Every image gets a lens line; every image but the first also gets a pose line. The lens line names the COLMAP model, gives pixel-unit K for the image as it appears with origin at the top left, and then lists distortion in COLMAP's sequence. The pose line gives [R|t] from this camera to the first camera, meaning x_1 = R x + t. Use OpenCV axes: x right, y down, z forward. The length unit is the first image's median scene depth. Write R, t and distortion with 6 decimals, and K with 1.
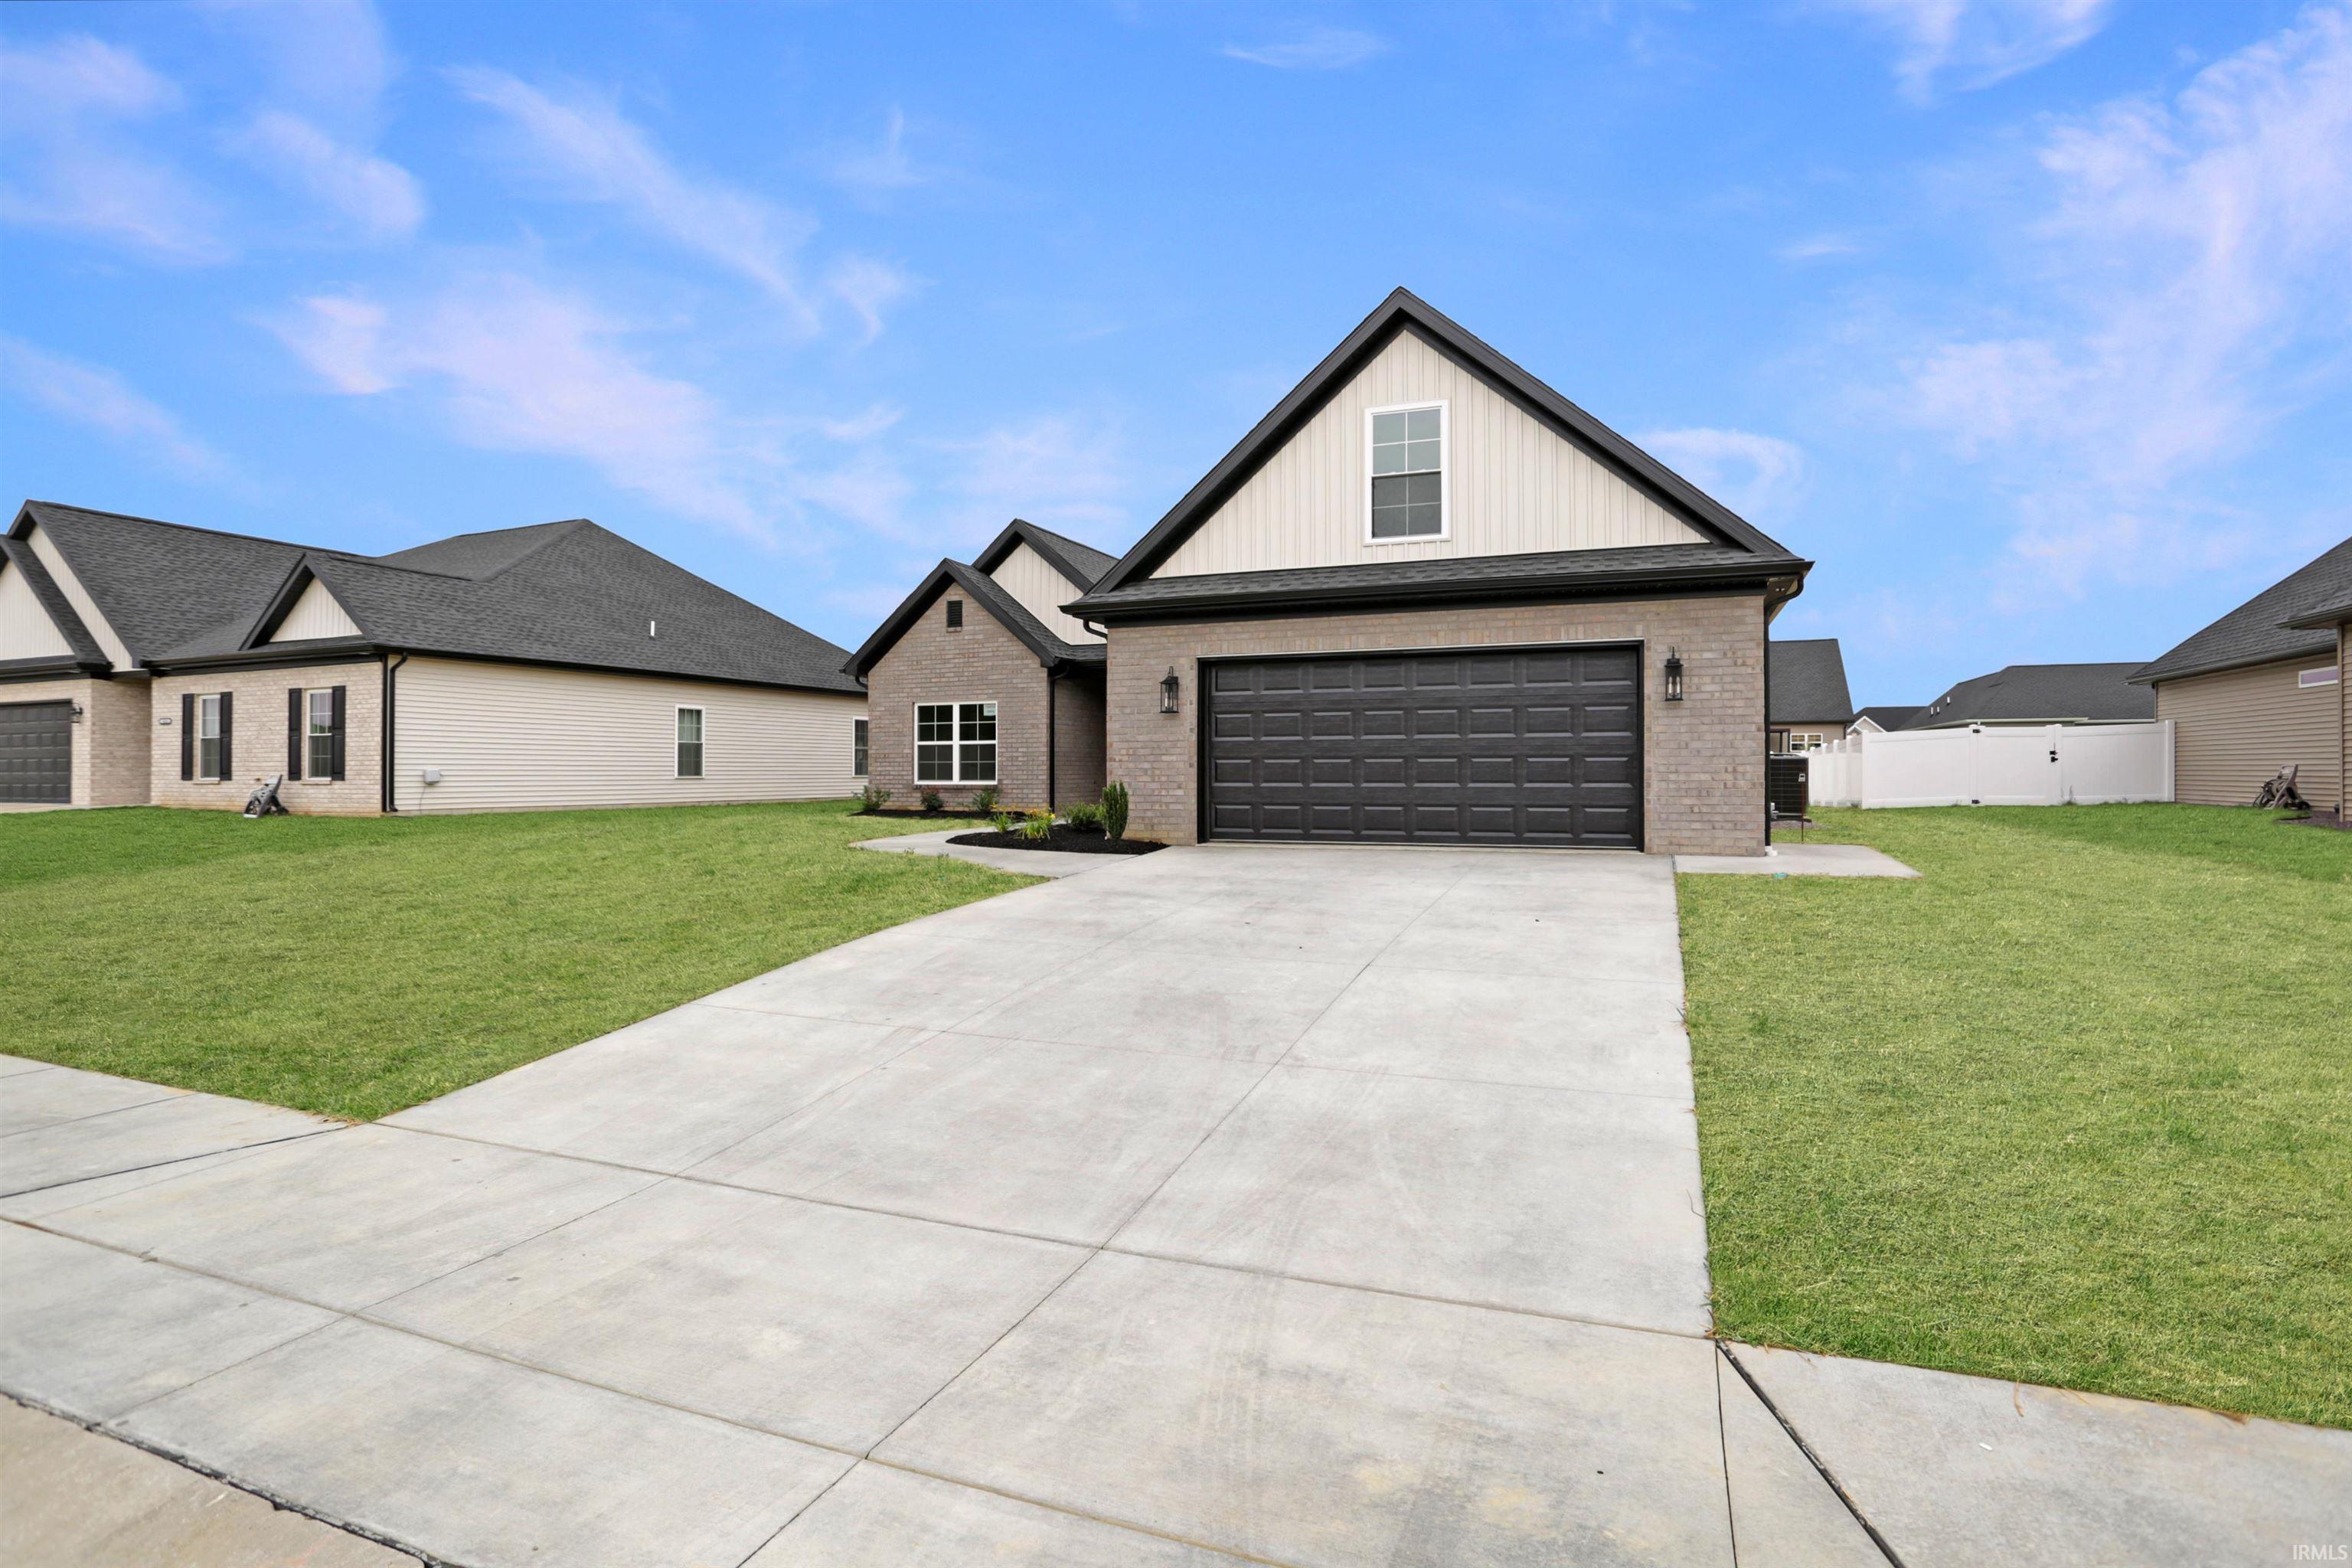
lens RADIAL K [[1155.9, 0, 1184.1], [0, 1155.9, 779.1], [0, 0, 1]] dist [-0.049366, -0.000258]
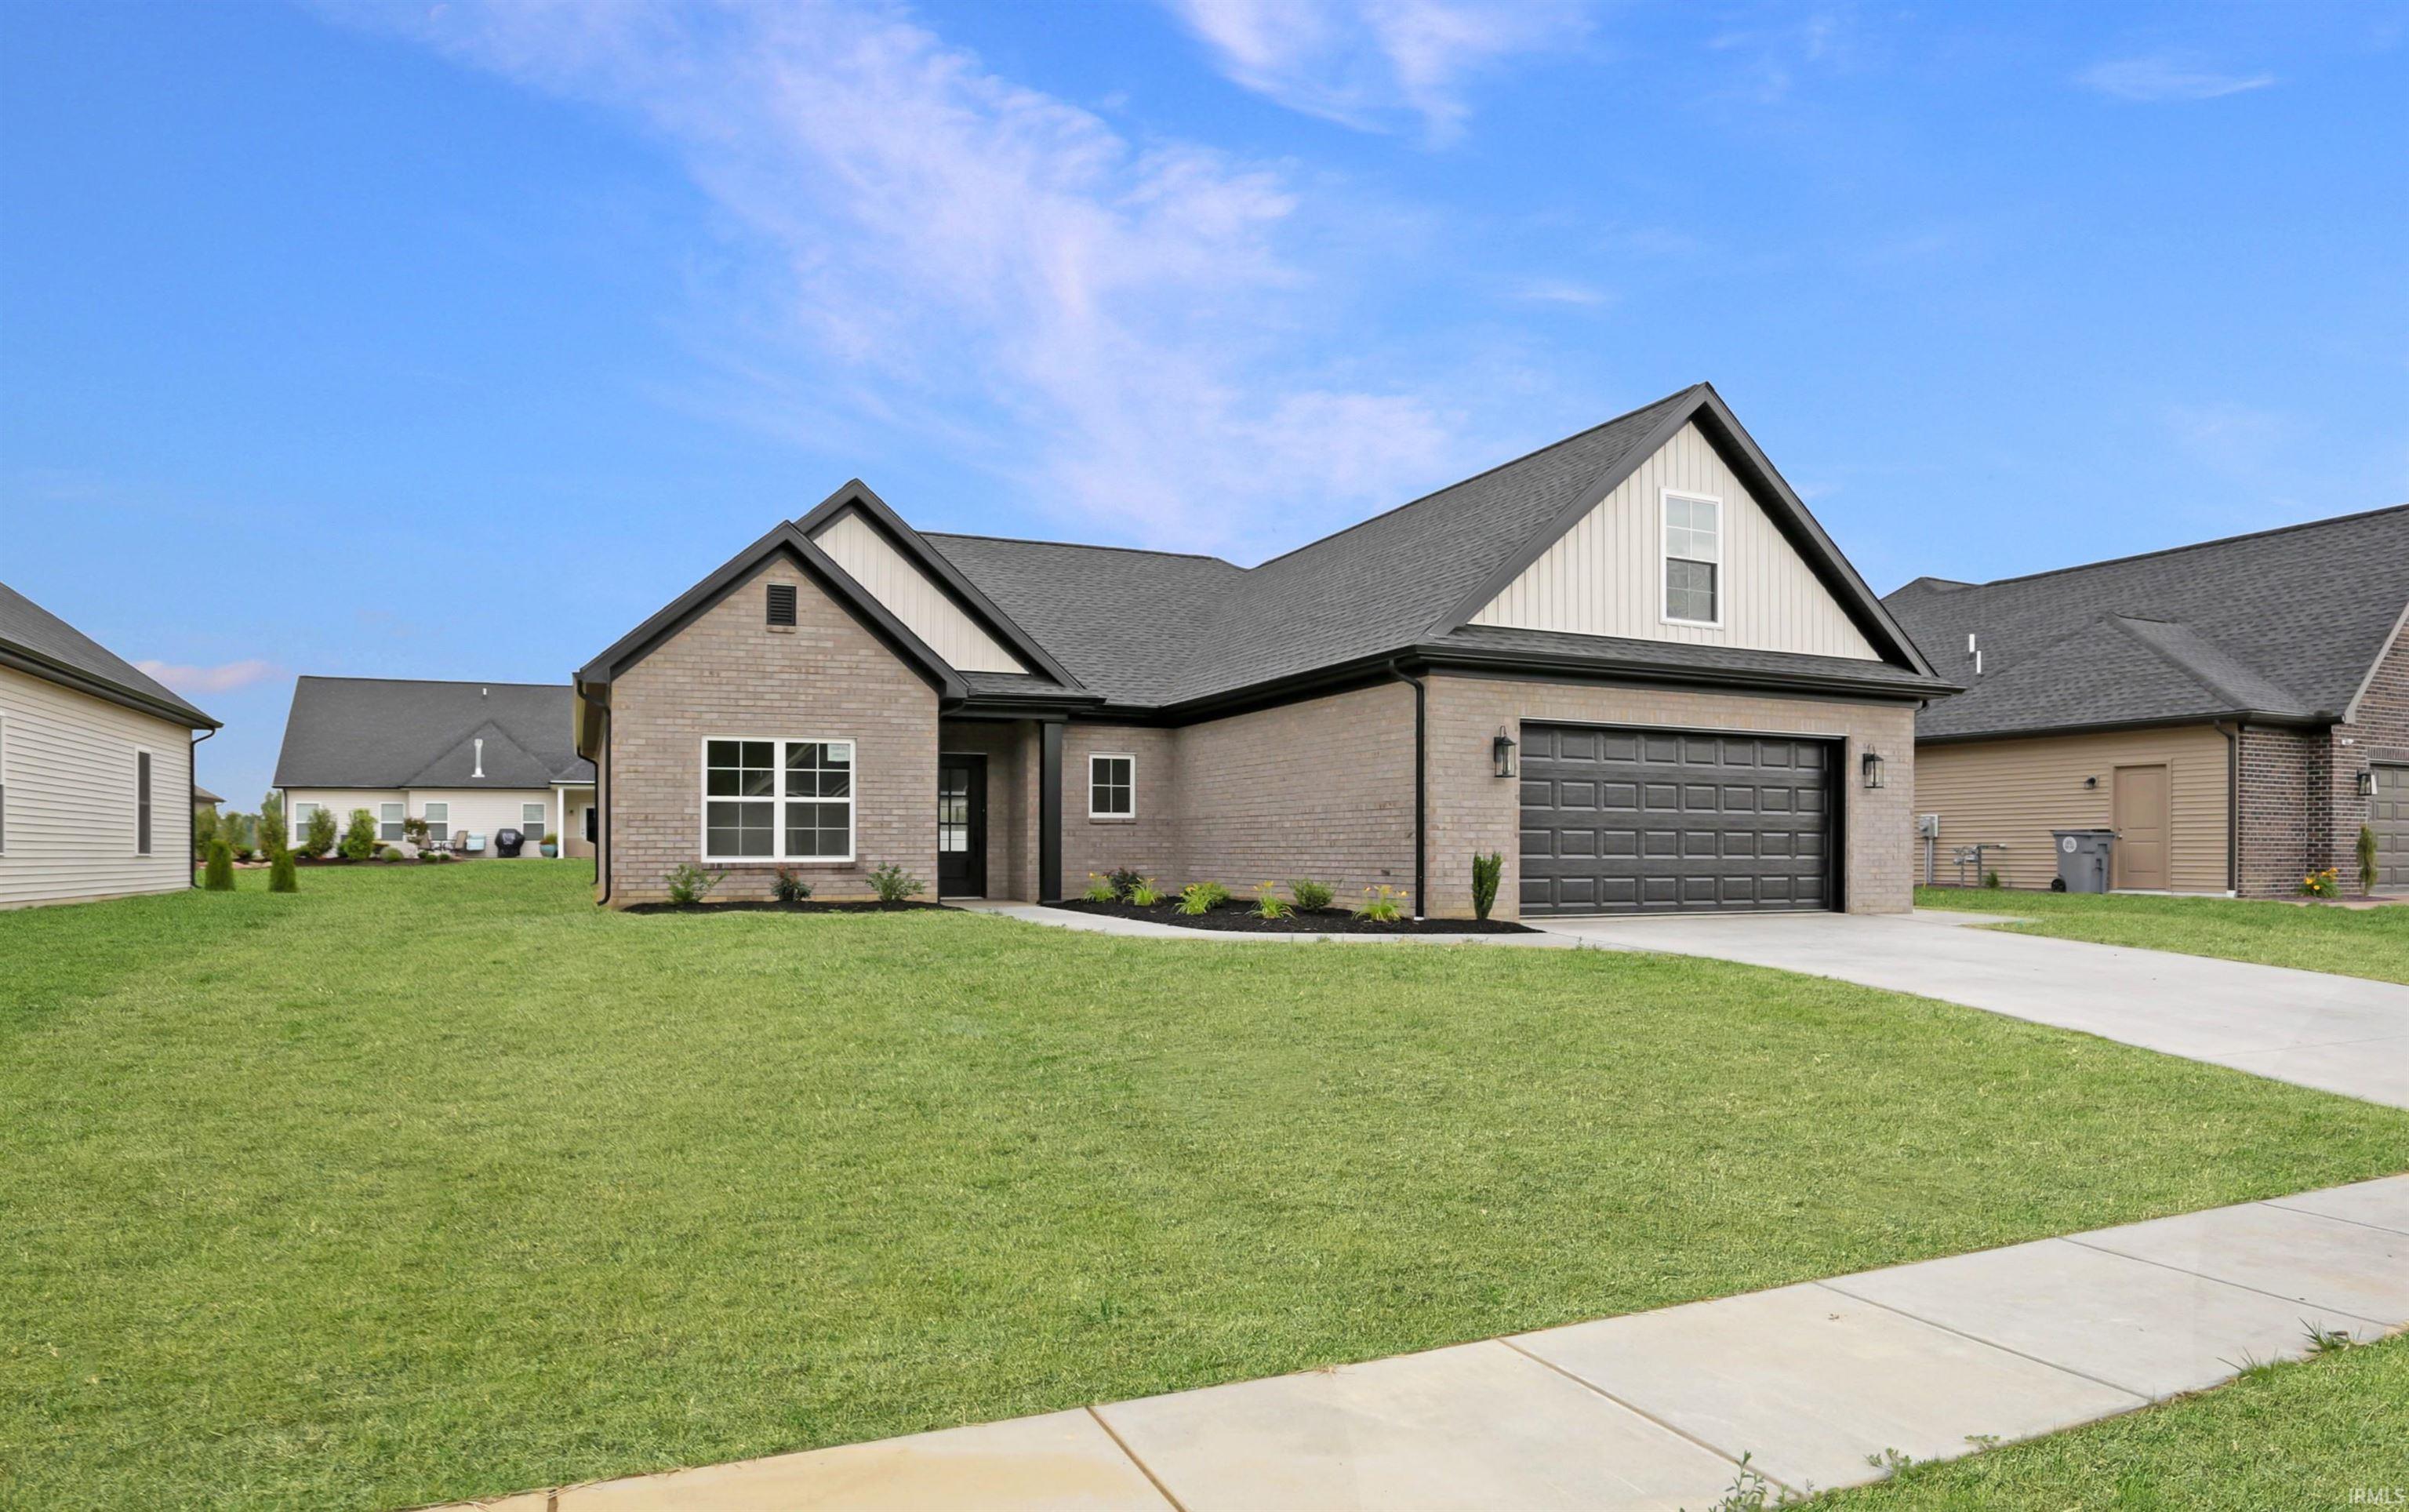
lens RADIAL K [[1407.8, 0, 1207.9], [0, 1407.8, 786.8], [0, 0, 1]] dist [-0.031110, -0.002086]
pose [[0.680719, 0.030936, 0.731891, -0.625266], [0.003408, 0.998963, -0.045395, -0.001288], [-0.732537, 0.033395, 0.679908, 0.274750]]
